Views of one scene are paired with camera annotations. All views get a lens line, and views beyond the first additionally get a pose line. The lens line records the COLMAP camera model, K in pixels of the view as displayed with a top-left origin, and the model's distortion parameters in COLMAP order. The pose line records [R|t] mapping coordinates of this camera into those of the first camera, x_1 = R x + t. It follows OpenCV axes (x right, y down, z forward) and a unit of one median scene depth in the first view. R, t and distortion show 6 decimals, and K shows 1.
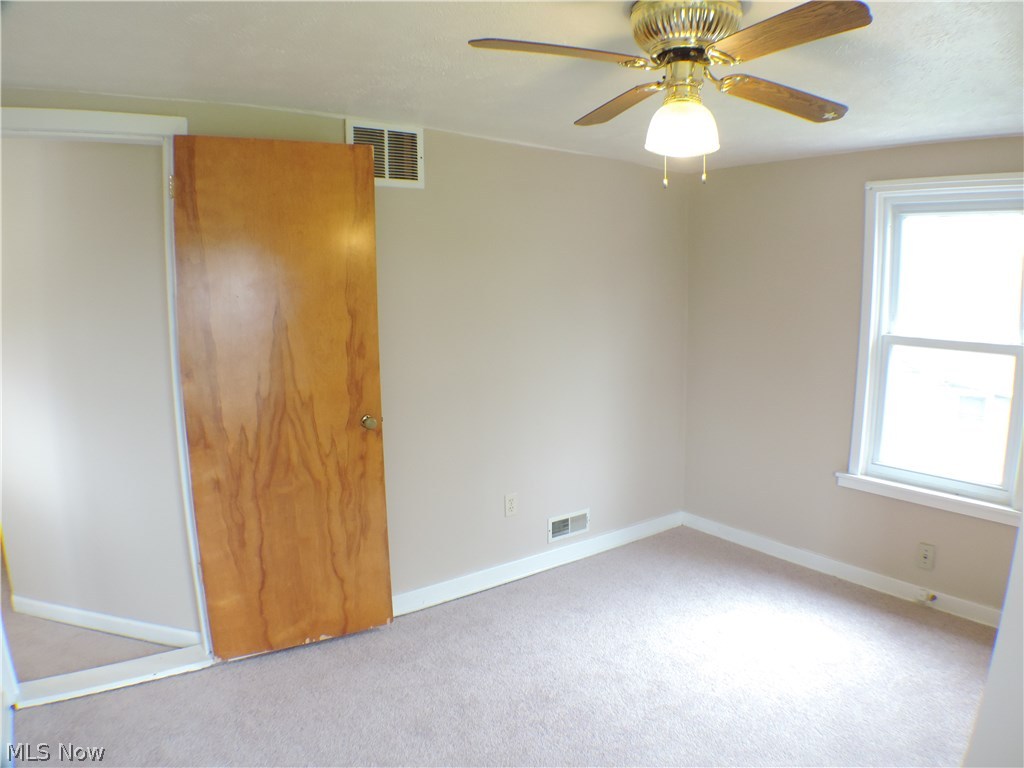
lens RADIAL K [[743.4, 0, 512.0], [0, 743.4, 384.0], [0, 0, 1]] dist [-0.129281, 0.001578]
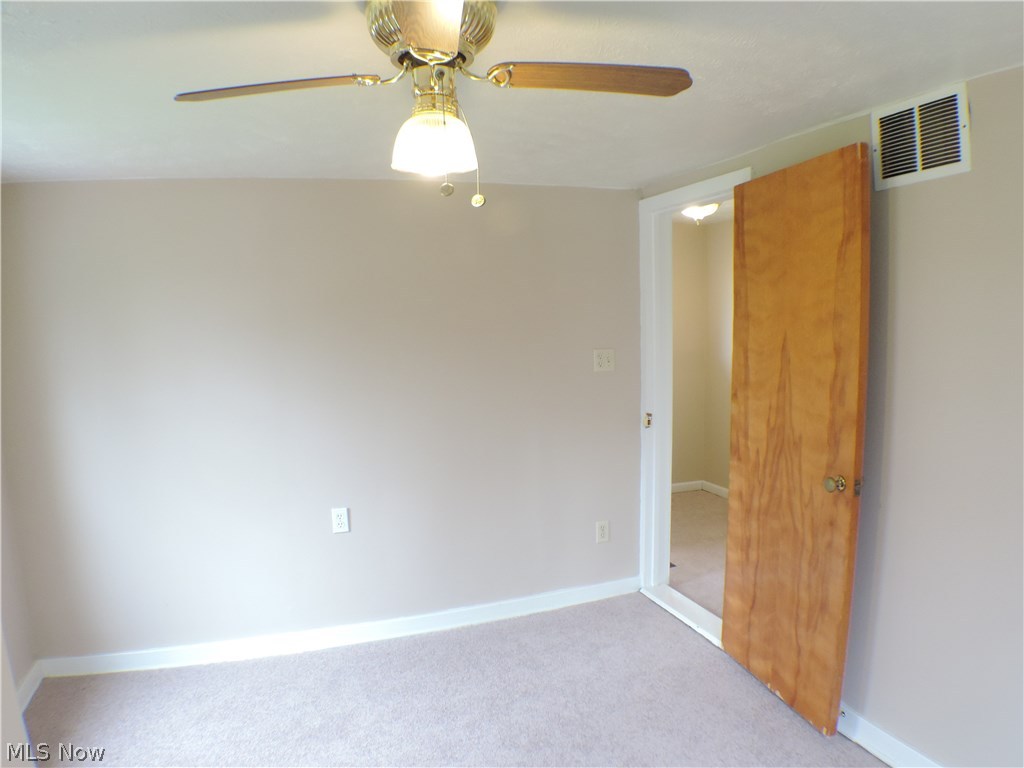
lens RADIAL K [[743.4, 0, 512.0], [0, 743.4, 384.0], [0, 0, 1]] dist [-0.129281, 0.001578]
pose [[-0.330783, 0.090619, -0.939346, 0.687070], [-0.104923, 0.985676, 0.132037, -0.129280], [0.937856, 0.142235, -0.316537, 0.931974]]
